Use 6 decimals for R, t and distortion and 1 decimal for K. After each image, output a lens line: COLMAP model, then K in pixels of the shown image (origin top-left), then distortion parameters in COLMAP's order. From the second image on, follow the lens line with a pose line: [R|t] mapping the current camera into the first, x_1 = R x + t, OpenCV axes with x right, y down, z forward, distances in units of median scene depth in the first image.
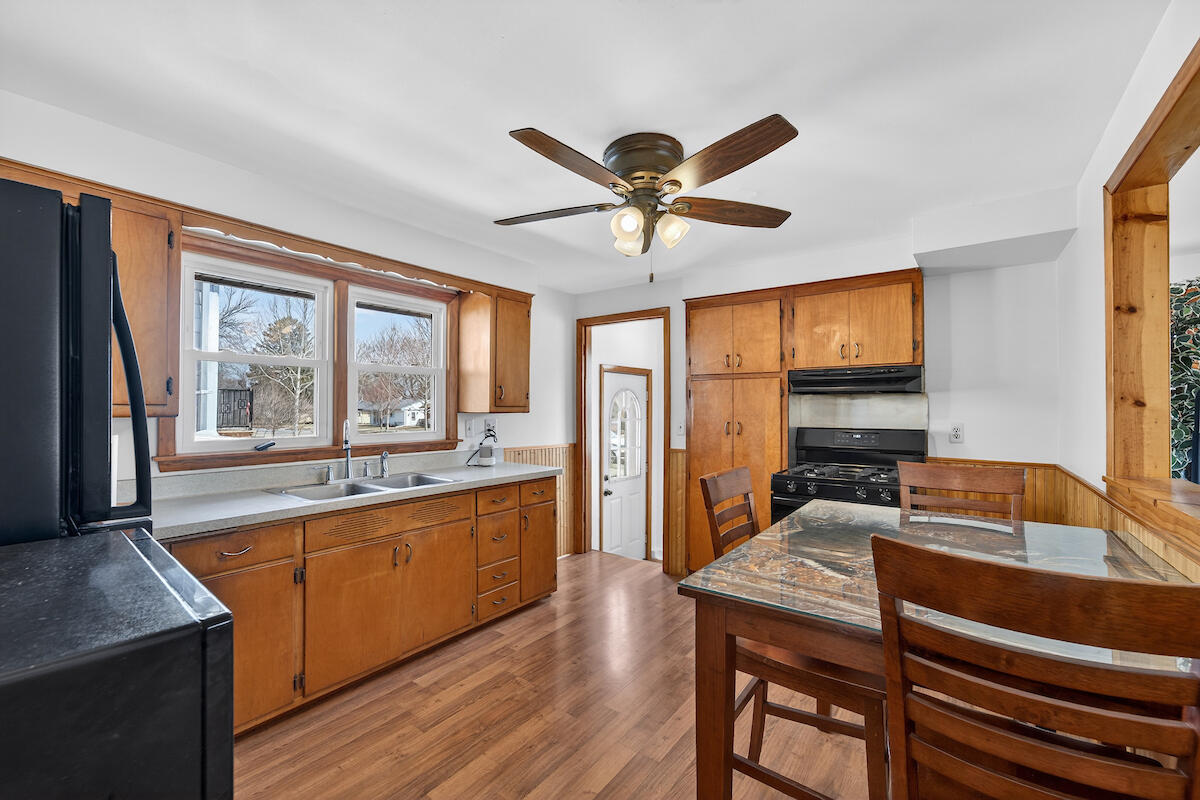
lens RADIAL K [[466.7, 0, 597.8], [0, 466.7, 400.3], [0, 0, 1]] dist [0.000017, -0.000005]
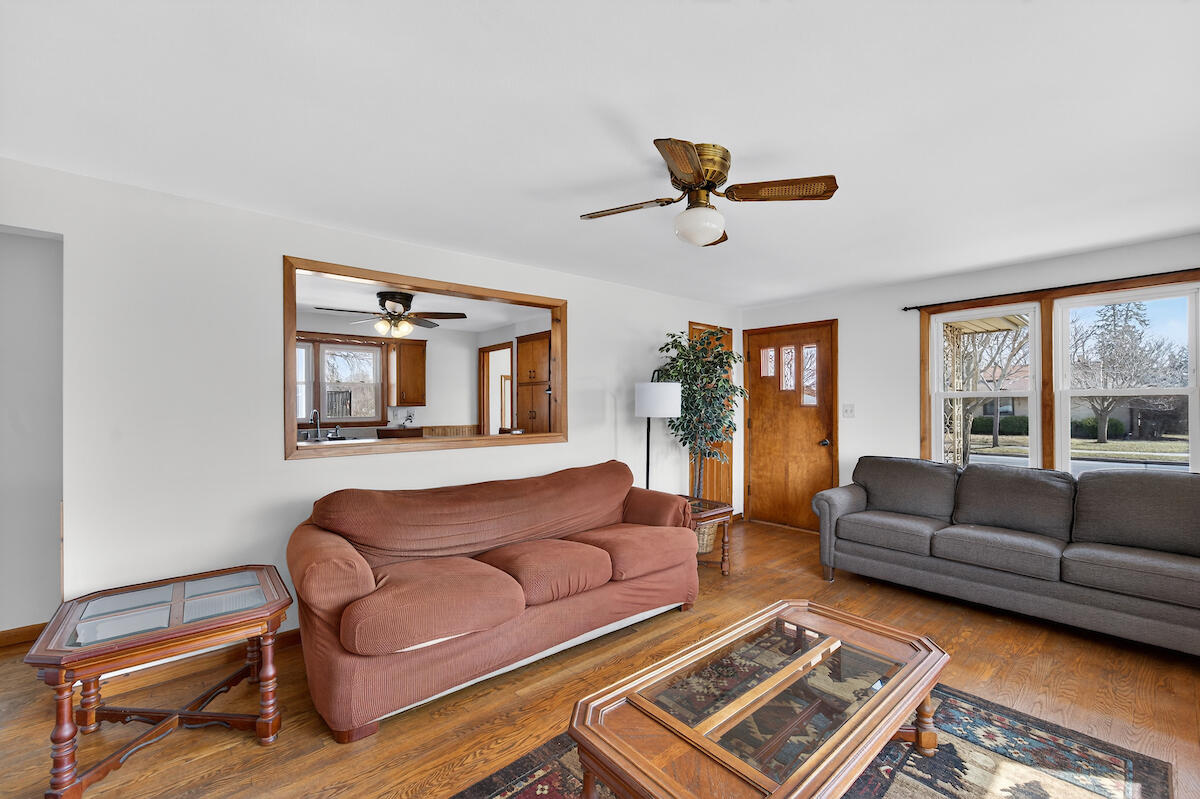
lens RADIAL K [[486.2, 0, 598.2], [0, 486.2, 400.3], [0, 0, 1]] dist [-0.001159, 0.000331]
pose [[0.979622, -0.016220, -0.200196, 1.445848], [0.018670, 0.999772, 0.010359, -0.006724], [0.199982, -0.013886, 0.979701, -1.158475]]
